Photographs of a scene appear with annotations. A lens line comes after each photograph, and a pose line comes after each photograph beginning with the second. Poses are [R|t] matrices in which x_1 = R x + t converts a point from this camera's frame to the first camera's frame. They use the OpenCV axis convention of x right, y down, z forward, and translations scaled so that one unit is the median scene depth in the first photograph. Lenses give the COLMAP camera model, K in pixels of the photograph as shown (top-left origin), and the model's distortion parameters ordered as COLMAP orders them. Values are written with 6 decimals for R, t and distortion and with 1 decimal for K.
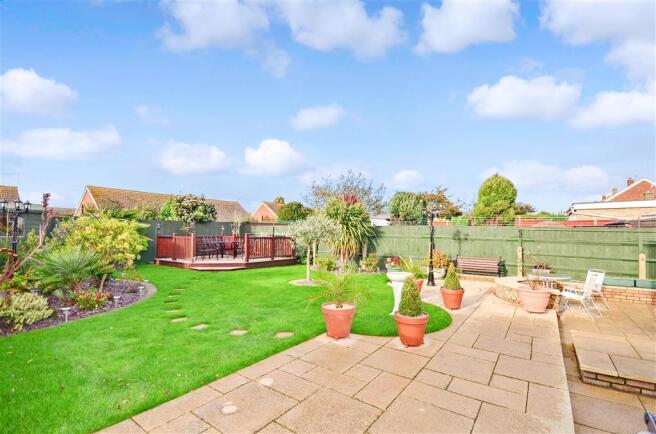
lens RADIAL K [[291.7, 0, 327.5], [0, 291.7, 215.3], [0, 0, 1]] dist [0.000702, -0.000010]
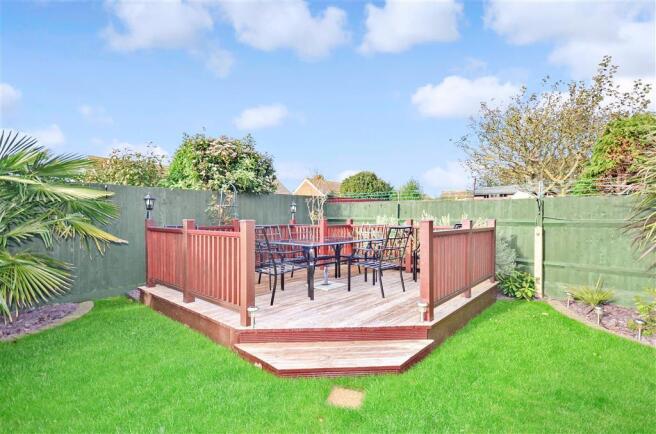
lens RADIAL K [[317.5, 0, 326.0], [0, 317.5, 214.5], [0, 0, 1]] dist [0.002293, 0.000050]
pose [[0.993490, -0.004388, -0.113837, -0.261298], [0.010433, 0.998563, 0.052557, 0.030636], [0.113443, -0.053402, 0.992108, 0.528571]]
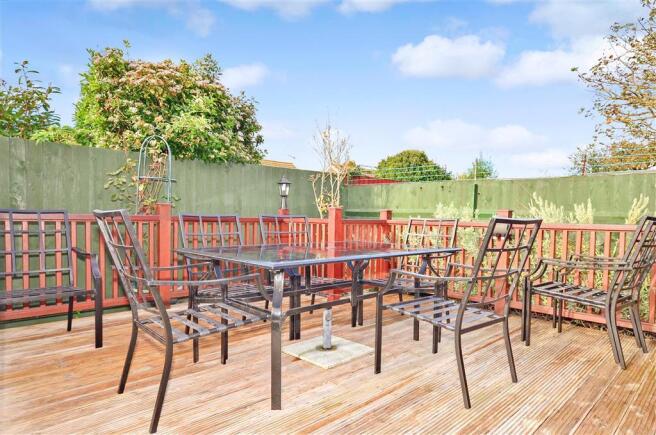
lens RADIAL K [[394.4, 0, 329.4], [0, 394.4, 221.2], [0, 0, 1]] dist [0.008019, 0.000611]
pose [[0.982499, 0.018214, -0.185374, -0.265619], [-0.004449, 0.997218, 0.074402, 0.050128], [0.186213, -0.072276, 0.979847, 0.692297]]
